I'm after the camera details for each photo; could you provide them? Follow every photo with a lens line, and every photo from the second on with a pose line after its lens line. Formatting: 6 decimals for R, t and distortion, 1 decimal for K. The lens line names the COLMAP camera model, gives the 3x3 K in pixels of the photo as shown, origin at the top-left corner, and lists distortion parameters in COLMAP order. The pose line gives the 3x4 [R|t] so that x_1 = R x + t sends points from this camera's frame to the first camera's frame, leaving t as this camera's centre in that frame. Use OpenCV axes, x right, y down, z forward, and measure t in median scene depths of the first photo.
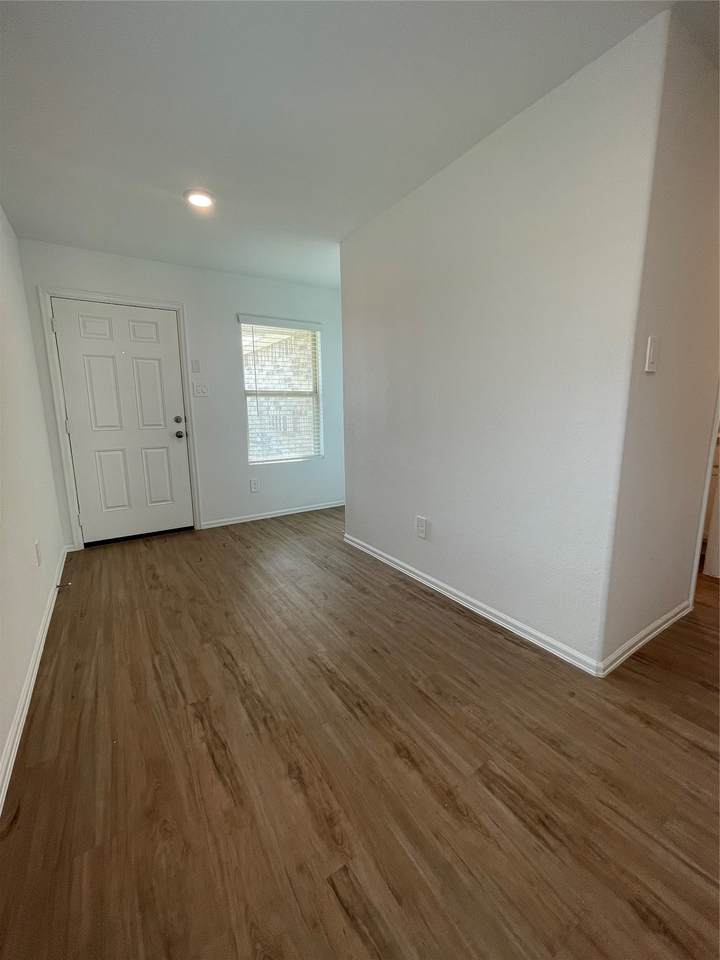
lens RADIAL K [[383.0, 0, 355.1], [0, 383.0, 475.7], [0, 0, 1]] dist [-0.000005, 0.000237]
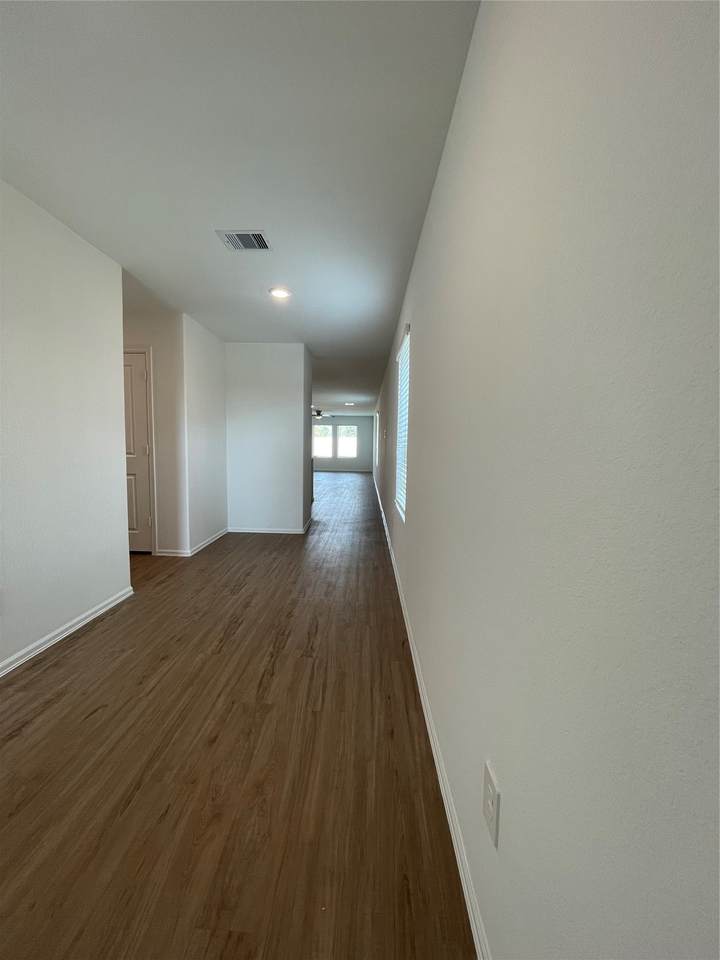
lens RADIAL K [[383.0, 0, 355.1], [0, 383.0, 475.7], [0, 0, 1]] dist [-0.000005, 0.000237]
pose [[-0.822784, -0.039806, 0.566959, -1.204946], [0.098727, 0.972369, 0.211545, -0.281845], [-0.559714, 0.230029, -0.796120, 1.714997]]
